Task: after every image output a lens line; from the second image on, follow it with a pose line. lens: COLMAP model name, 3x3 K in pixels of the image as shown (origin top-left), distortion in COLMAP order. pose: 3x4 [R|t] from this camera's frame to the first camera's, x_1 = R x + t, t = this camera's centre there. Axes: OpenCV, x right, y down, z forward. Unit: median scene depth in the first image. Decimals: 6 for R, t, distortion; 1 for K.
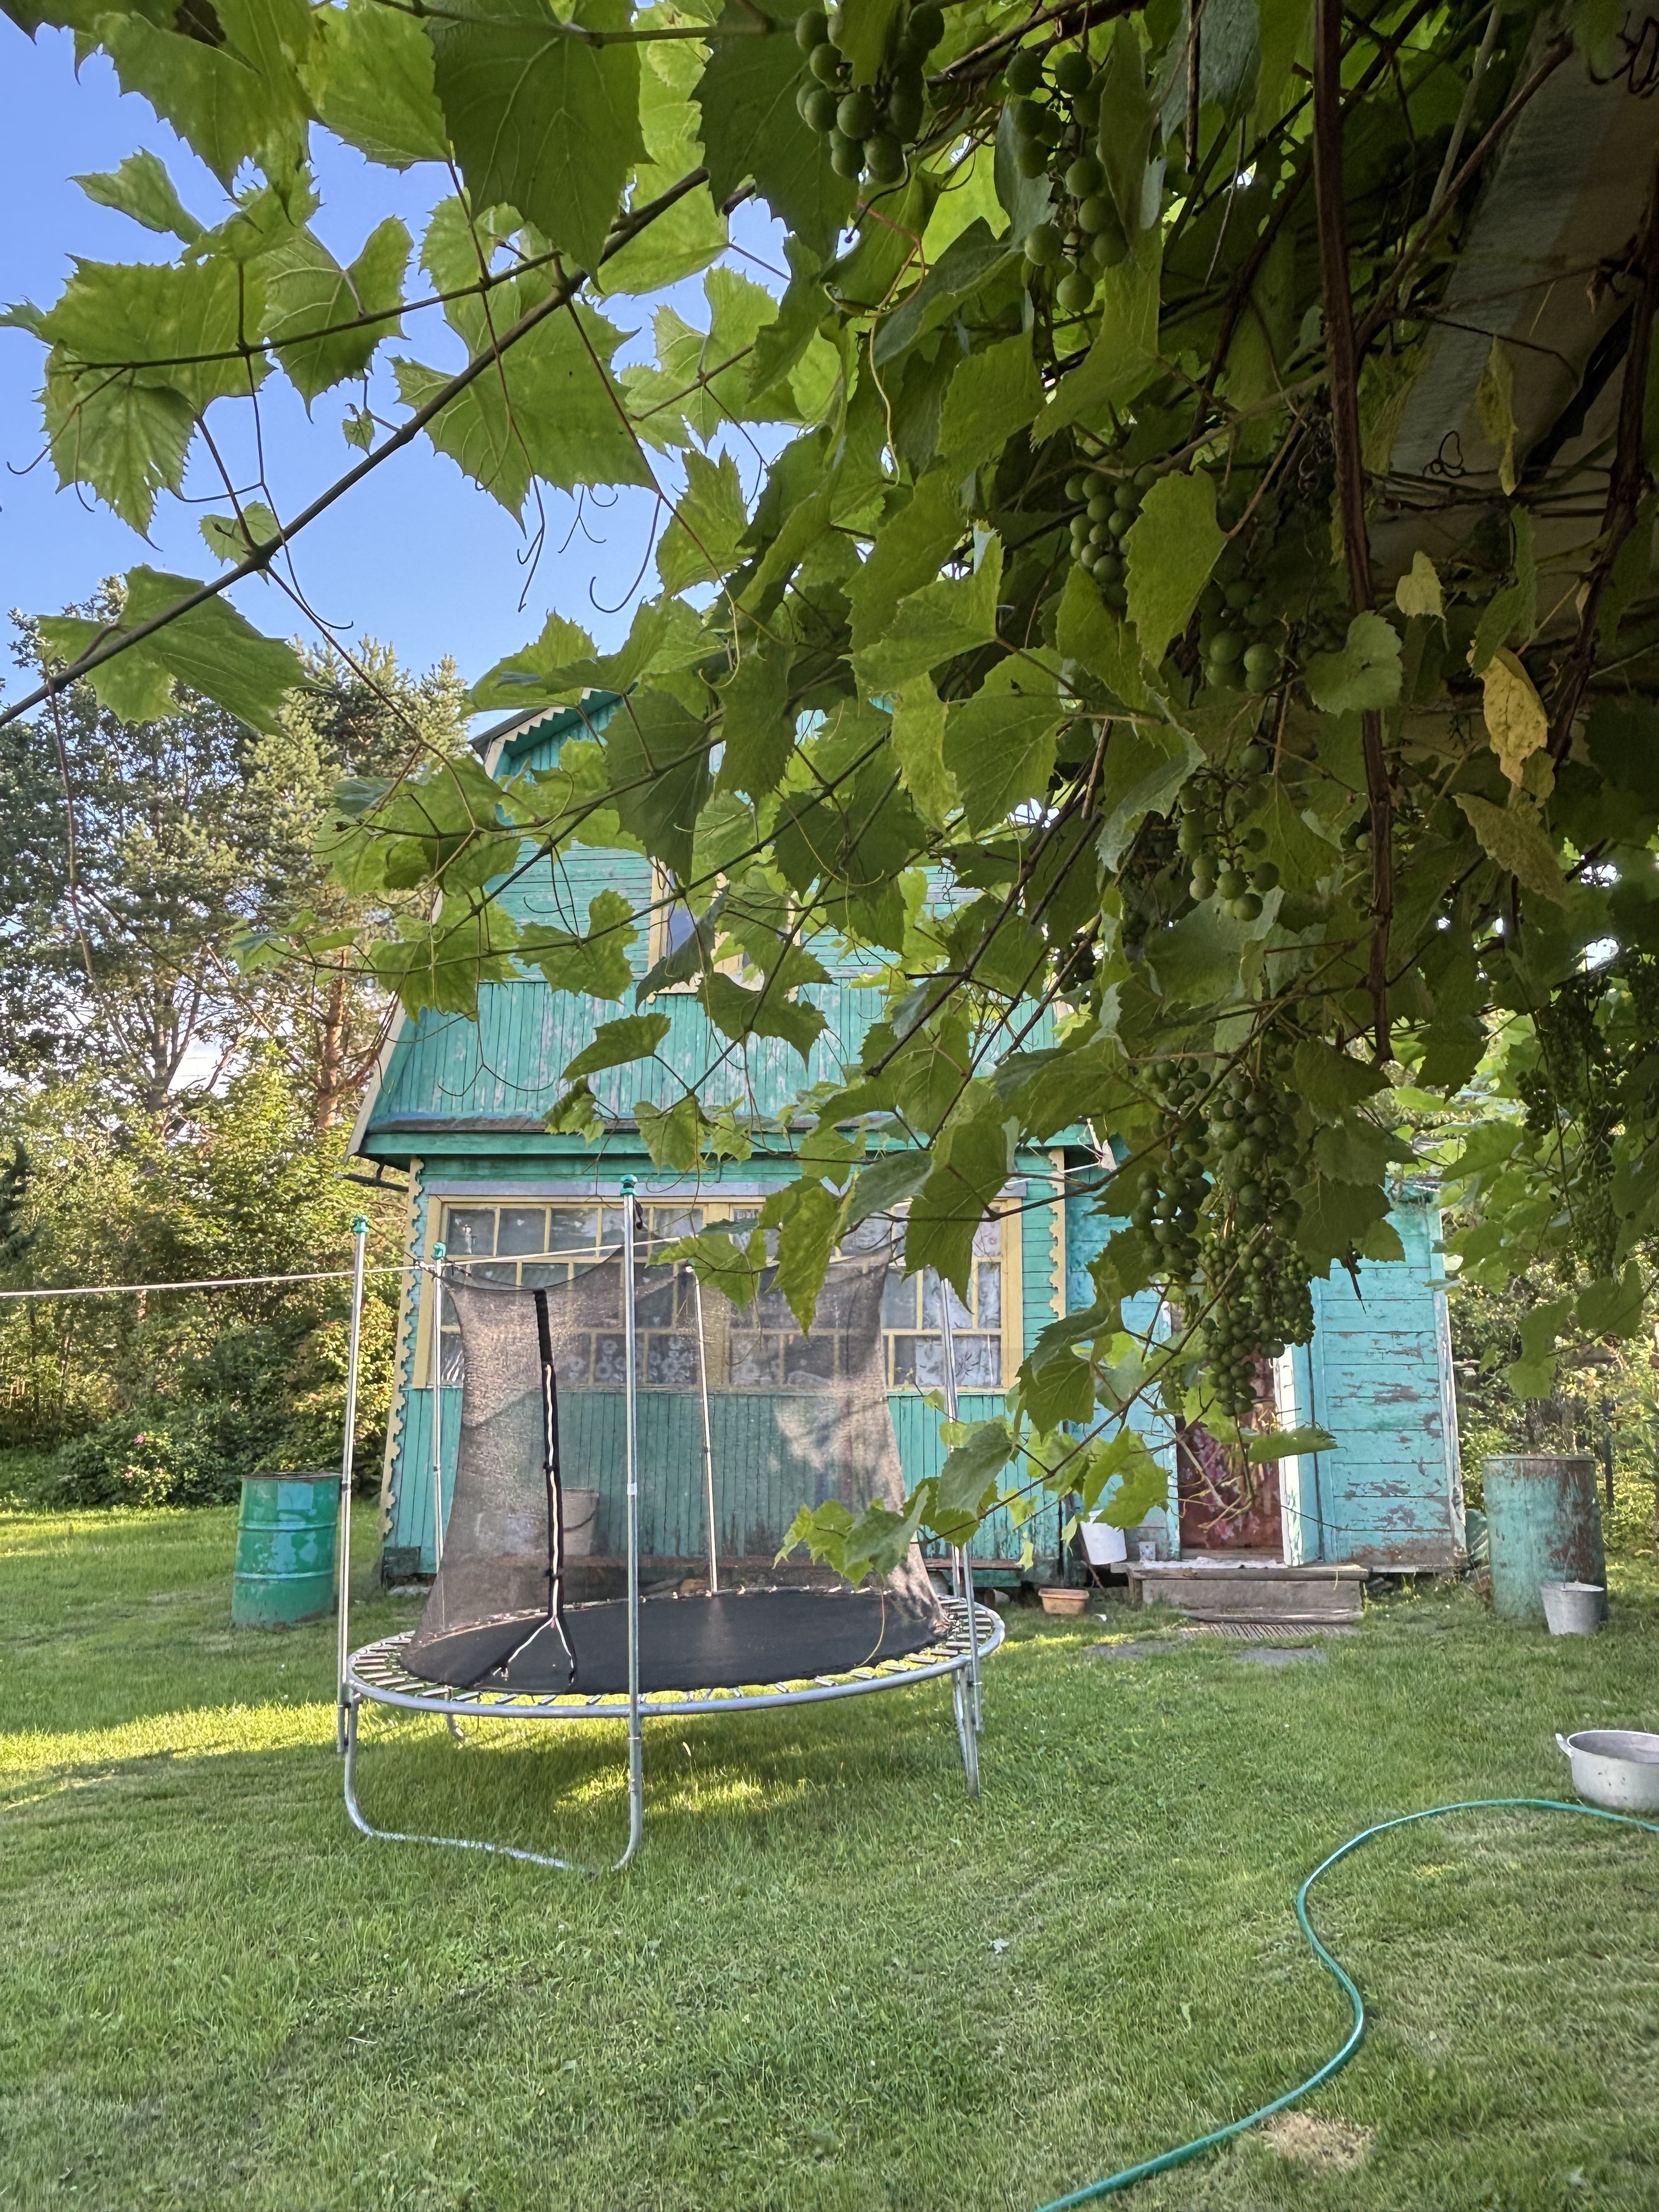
lens RADIAL K [[1468.9, 0, 825.5], [0, 1468.9, 1087.1], [0, 0, 1]] dist [0.010970, -0.016141]
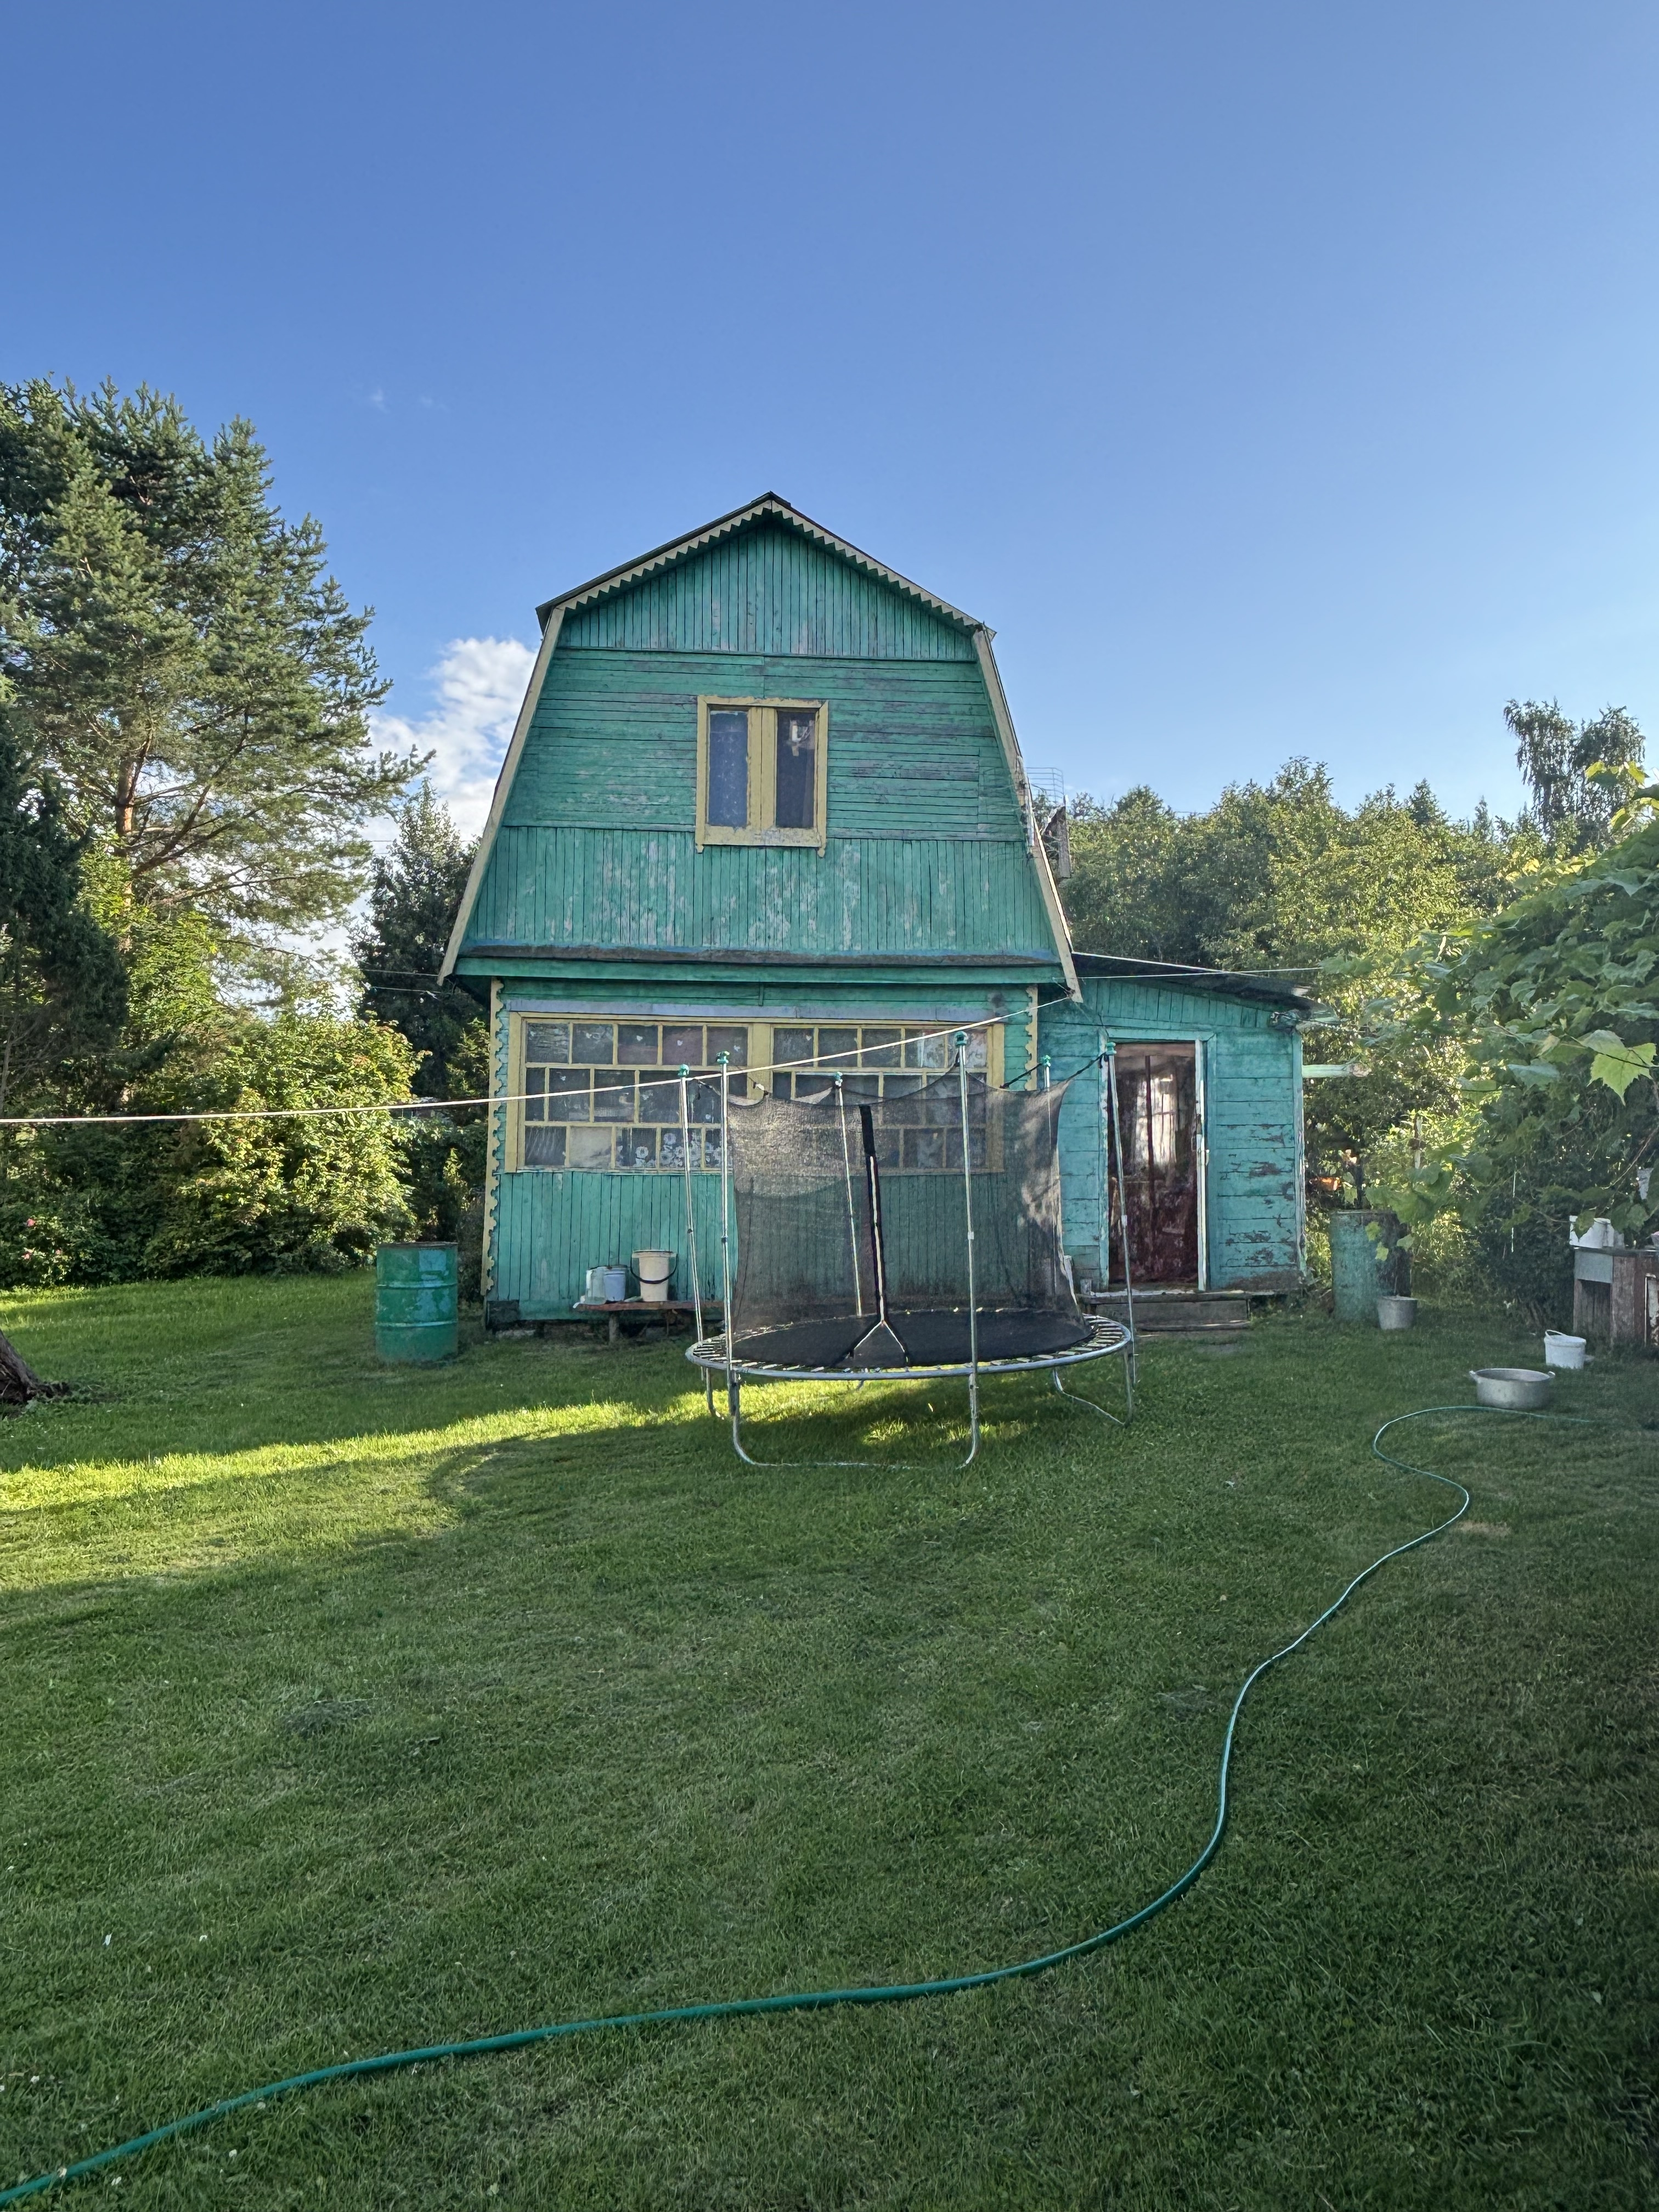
lens RADIAL K [[1468.9, 0, 824.8], [0, 1468.9, 1097.7], [0, 0, 1]] dist [0.010970, -0.016141]
pose [[0.975044, 0.001155, 0.222011, -0.293326], [-0.035524, 0.987914, 0.150877, -0.045285], [-0.219153, -0.154999, 0.963300, -0.200679]]
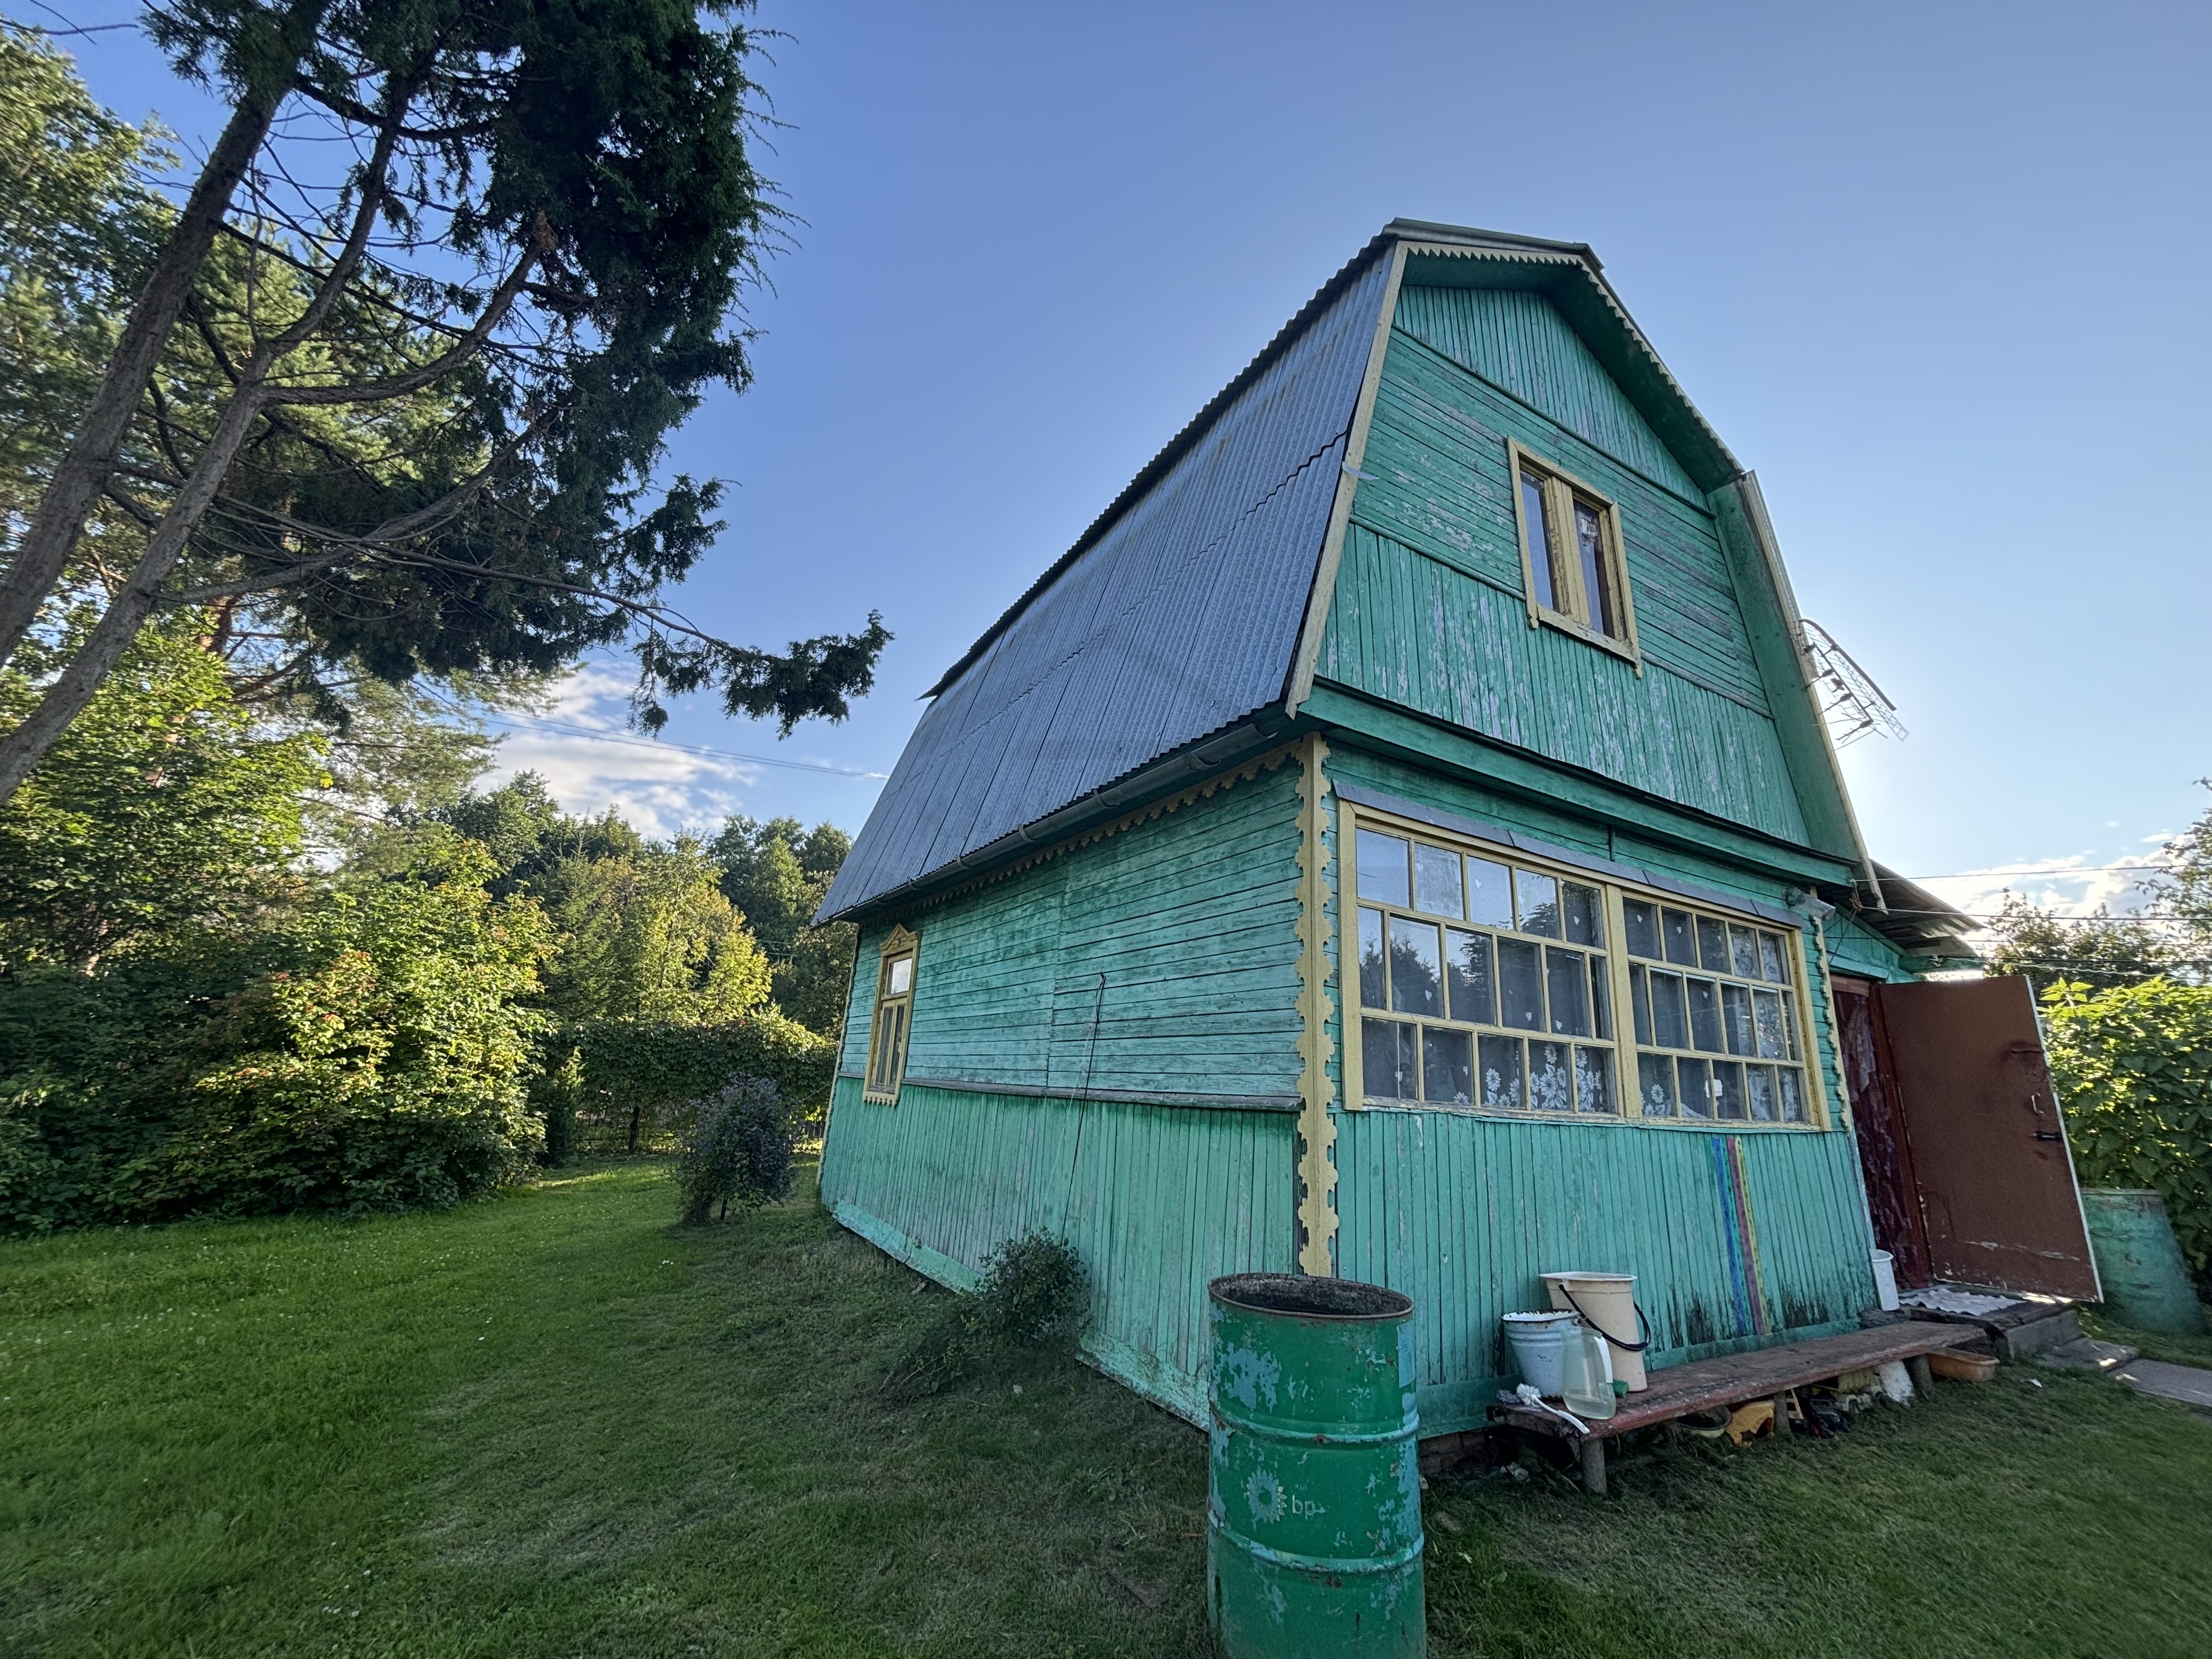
lens RADIAL K [[893.6, 0, 1091.7], [0, 893.6, 831.1], [0, 0, 1]] dist [-0.000250, 0.000404]
pose [[0.791117, 0.198053, 0.578713, -0.594175], [-0.159494, 0.980191, -0.117417, 0.154348], [-0.590504, 0.000589, 0.807035, 0.771973]]
